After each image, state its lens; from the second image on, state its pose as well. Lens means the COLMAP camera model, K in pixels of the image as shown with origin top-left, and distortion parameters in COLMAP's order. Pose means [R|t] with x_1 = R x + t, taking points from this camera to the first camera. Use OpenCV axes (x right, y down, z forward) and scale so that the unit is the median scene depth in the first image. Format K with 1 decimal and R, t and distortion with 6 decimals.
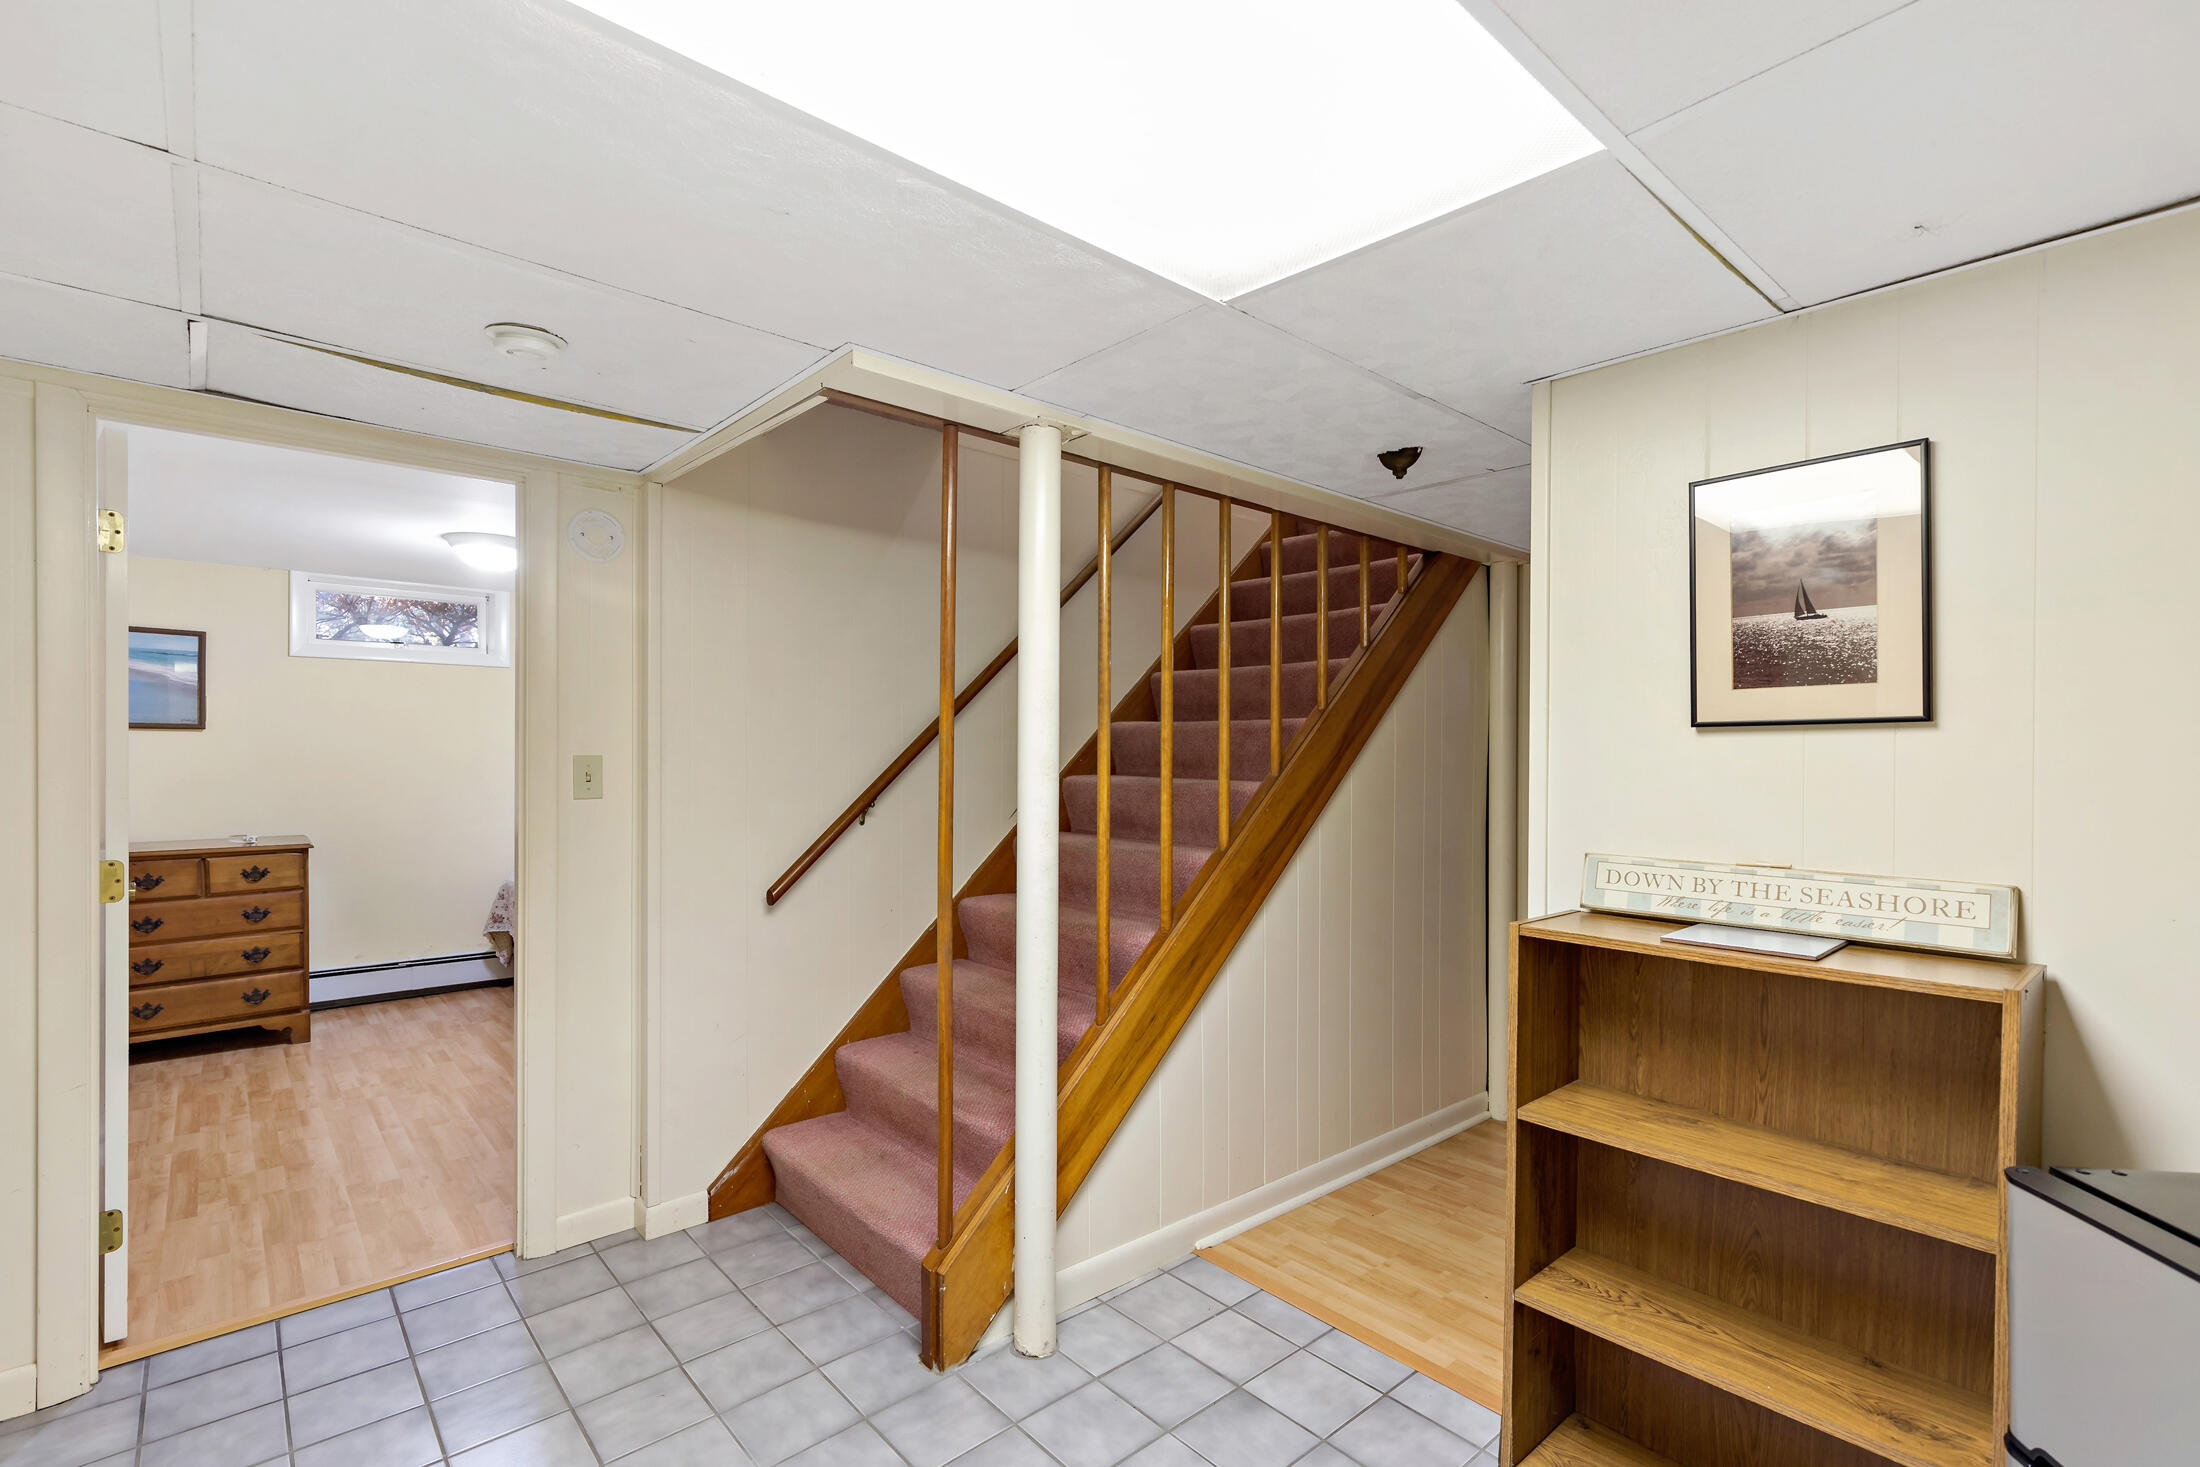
lens RADIAL K [[1013.0, 0, 1128.2], [0, 1013.0, 741.4], [0, 0, 1]] dist [0.003086, -0.000106]
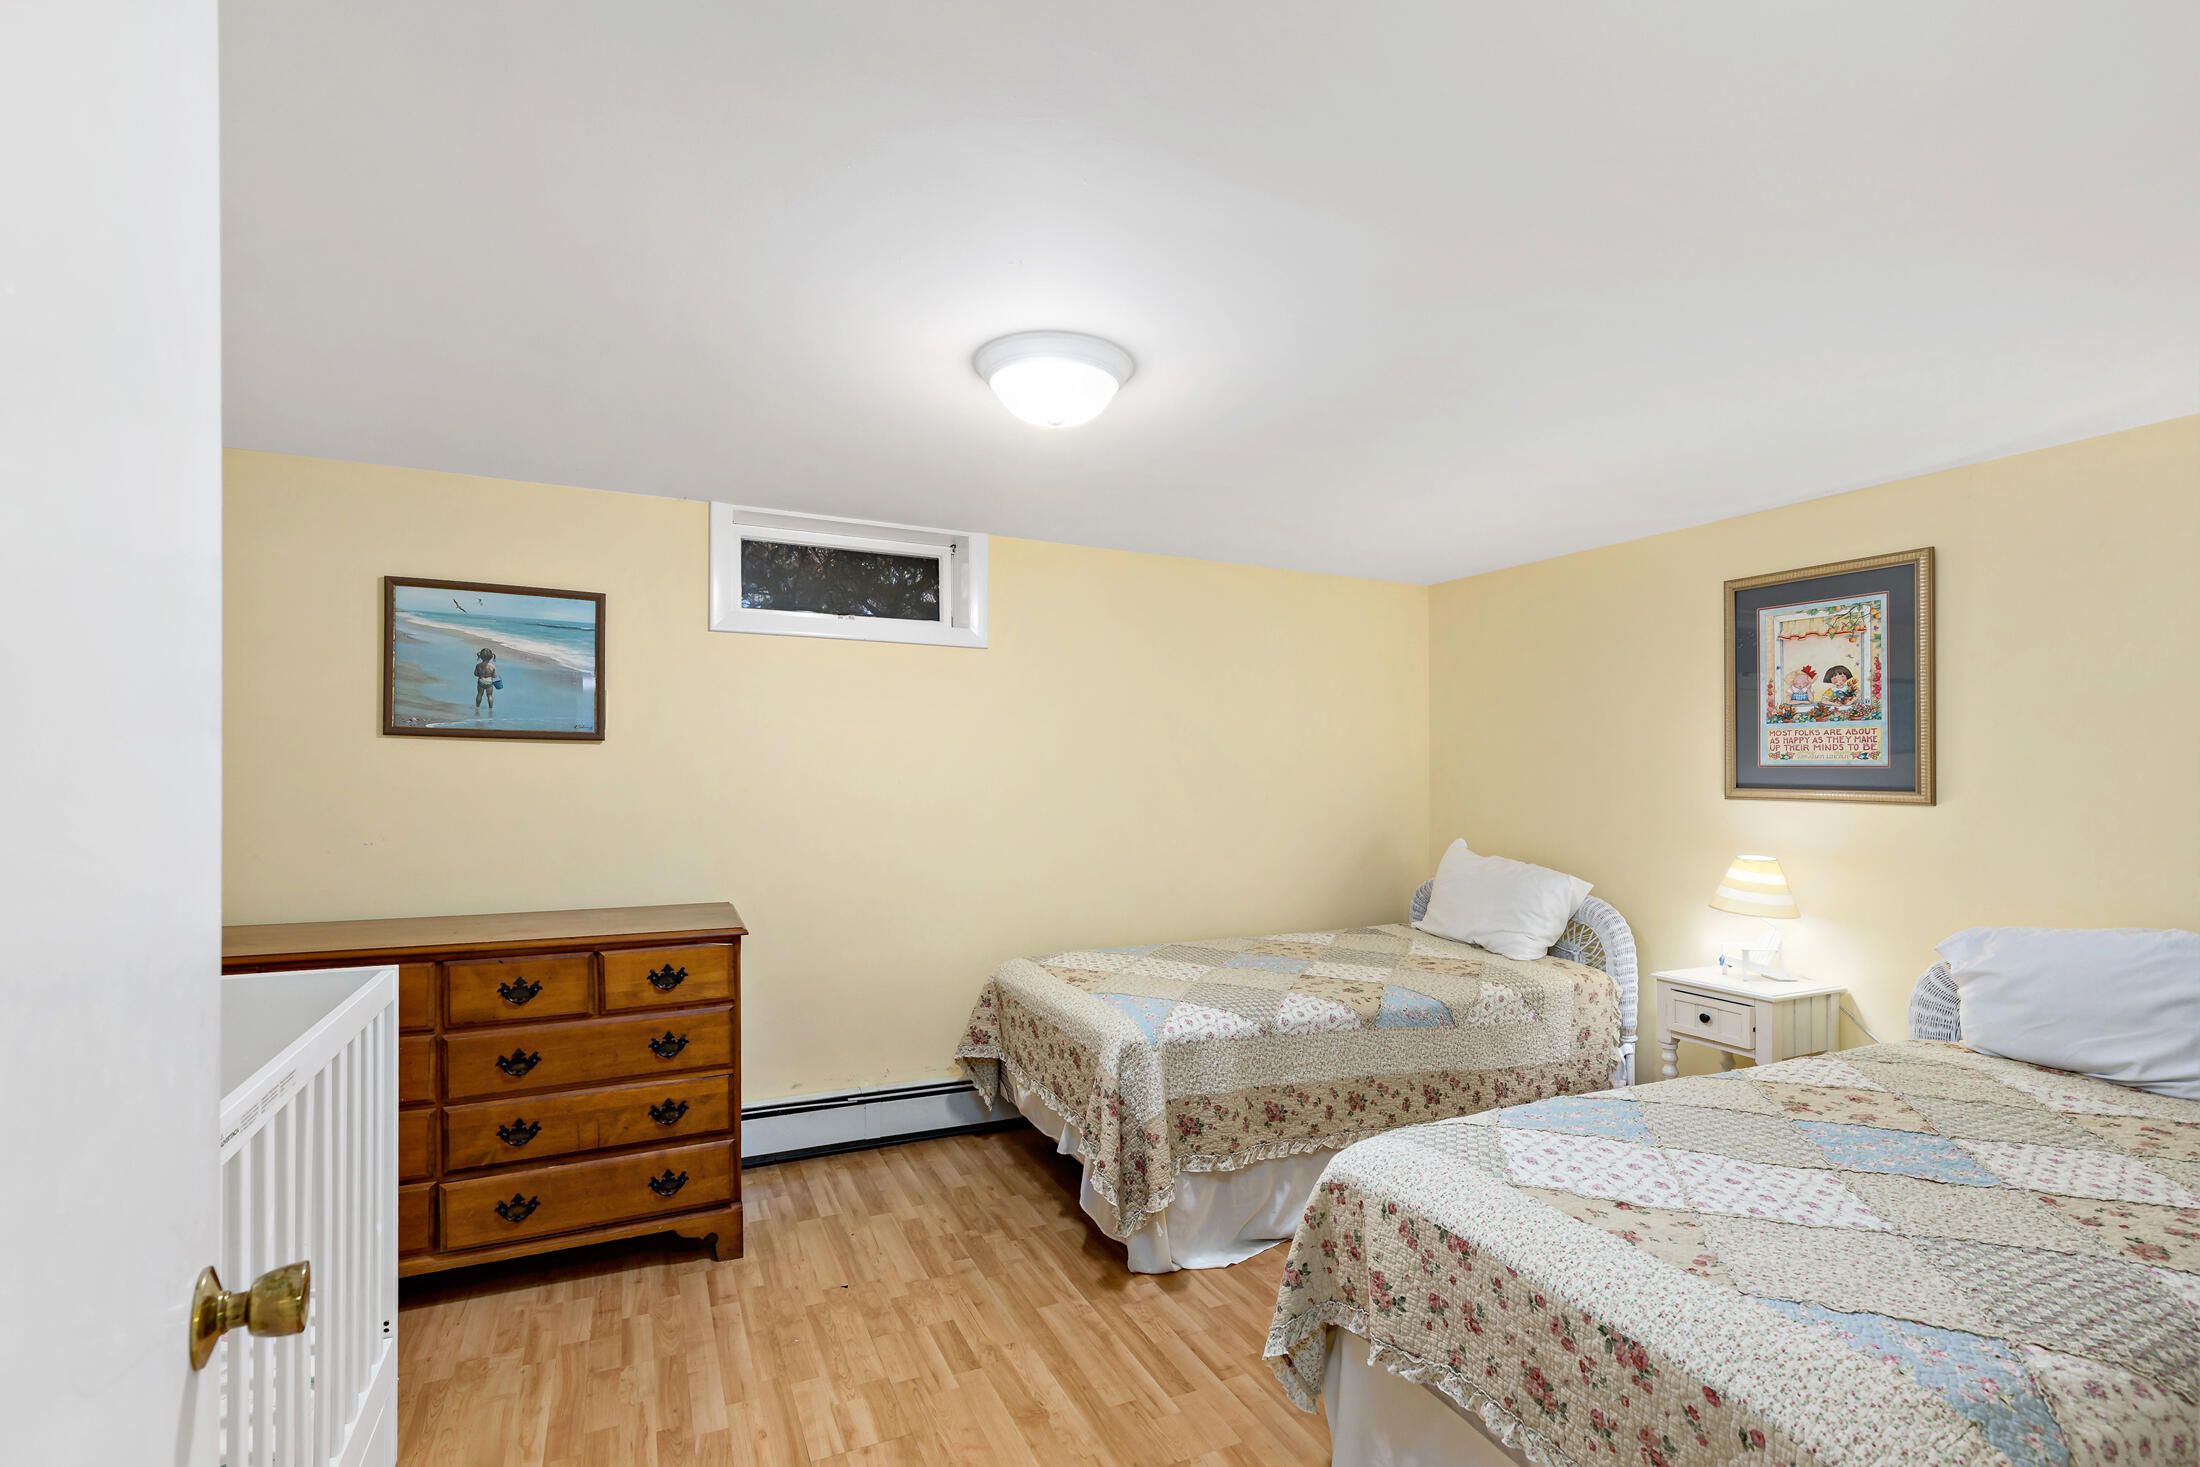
lens RADIAL K [[999.3, 0, 1102.4], [0, 999.3, 759.0], [0, 0, 1]] dist [0.007646, 0.000021]
pose [[0.956794, -0.004865, -0.290725, -0.438870], [0.002941, 0.999971, -0.007054, 0.006115], [0.290751, 0.005894, 0.956781, 0.505027]]
